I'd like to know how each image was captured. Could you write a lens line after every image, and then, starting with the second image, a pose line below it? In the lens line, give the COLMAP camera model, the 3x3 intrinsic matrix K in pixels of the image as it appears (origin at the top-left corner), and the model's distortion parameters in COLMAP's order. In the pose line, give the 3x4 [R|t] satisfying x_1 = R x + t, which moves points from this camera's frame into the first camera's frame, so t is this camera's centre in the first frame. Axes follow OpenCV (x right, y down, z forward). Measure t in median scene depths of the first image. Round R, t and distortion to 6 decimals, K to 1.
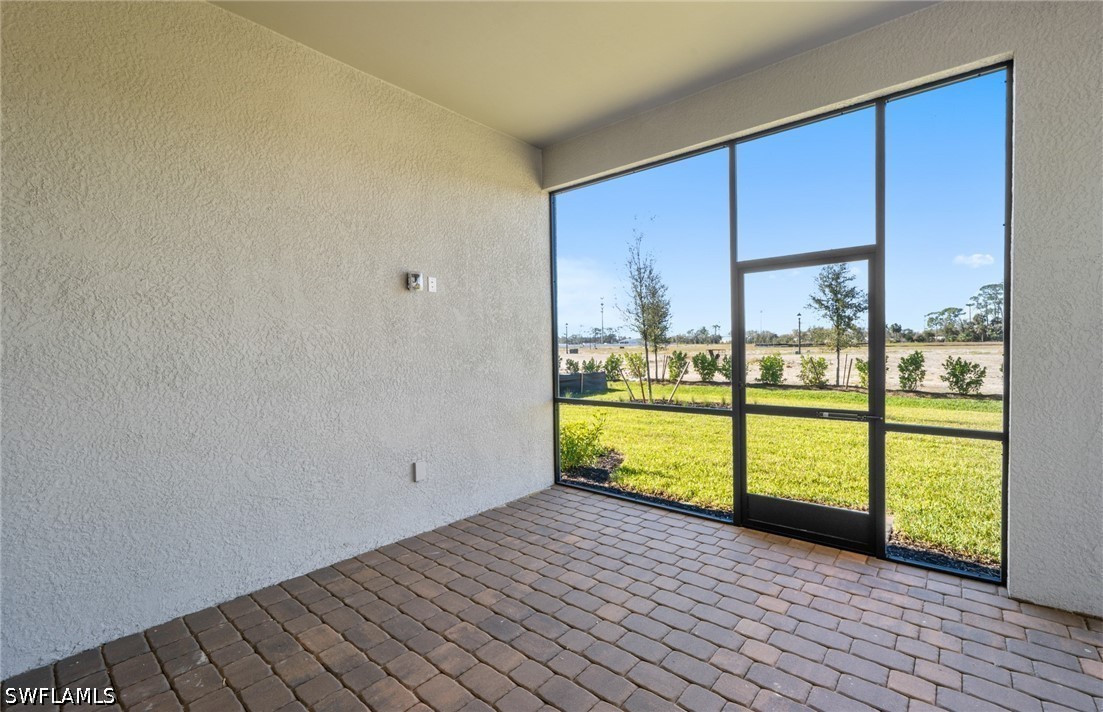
lens RADIAL K [[482.0, 0, 551.5], [0, 482.0, 356.0], [0, 0, 1]] dist [-0.002451, -0.000064]
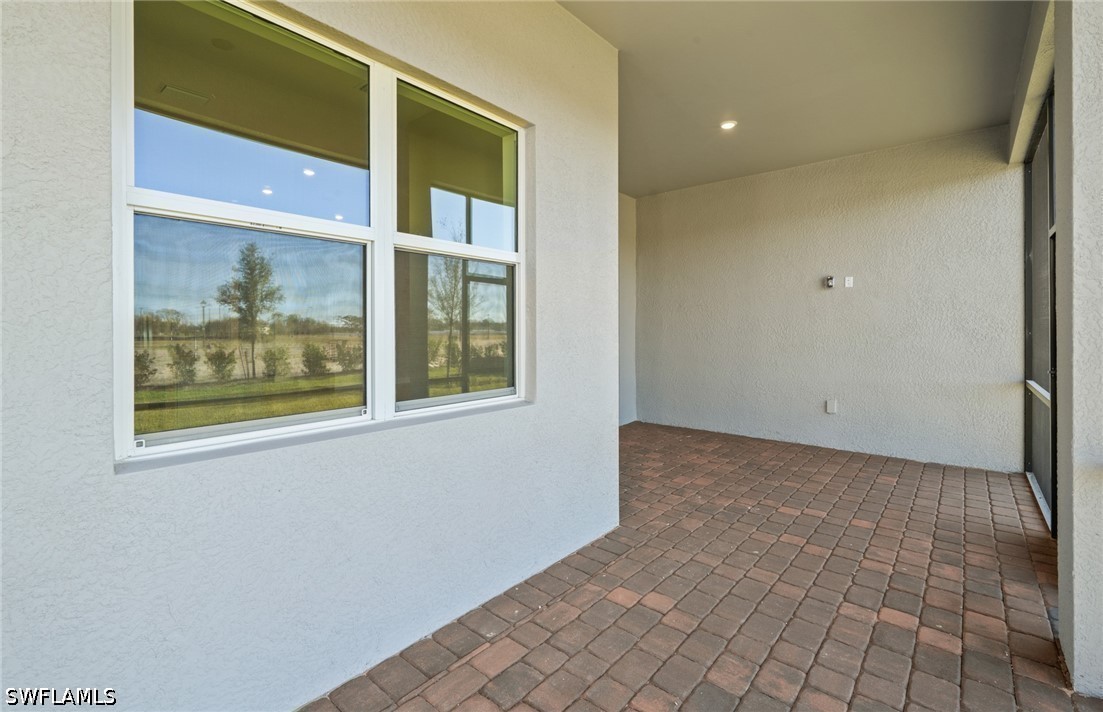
lens RADIAL K [[489.8, 0, 551.5], [0, 489.8, 356.0], [0, 0, 1]] dist [-0.001084, 0.000120]
pose [[0.017717, 0.066772, -0.997611, 1.308315], [-0.021749, 0.997557, 0.066382, -0.005233], [0.999606, 0.020521, 0.019125, 0.091593]]
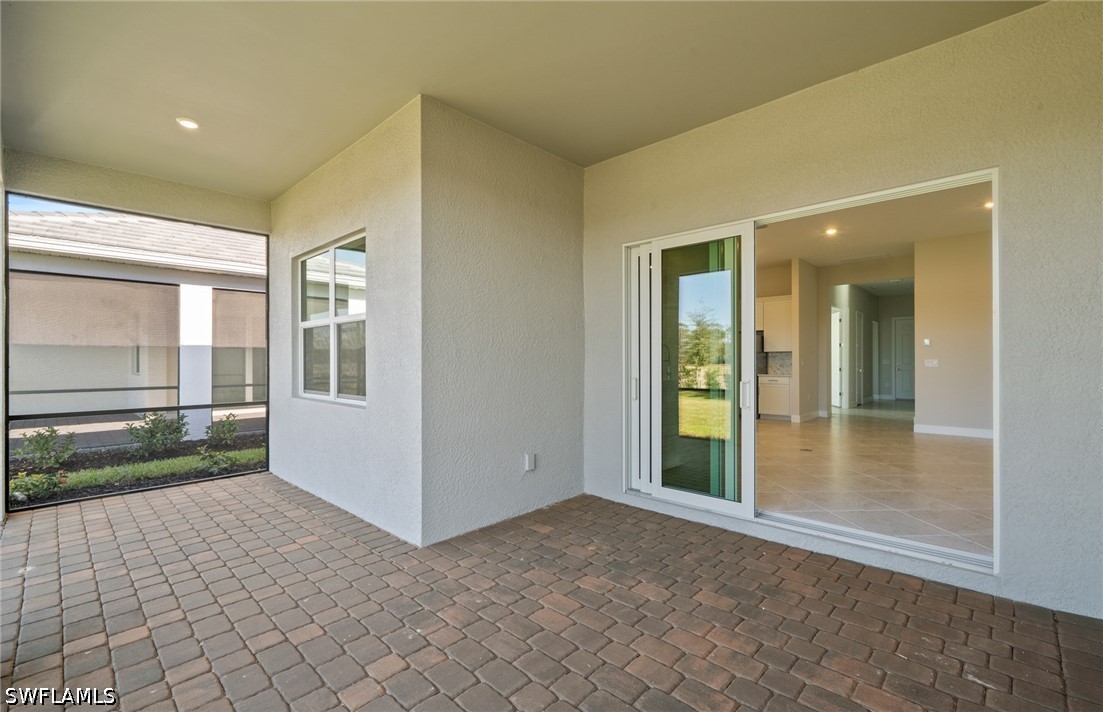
lens RADIAL K [[482.0, 0, 551.5], [0, 482.0, 356.0], [0, 0, 1]] dist [-0.002451, -0.000064]
pose [[-0.998733, 0.019450, 0.046409, 0.030783], [0.020140, 0.999693, 0.014448, -0.015348], [-0.046114, 0.015365, -0.998818, 1.239153]]
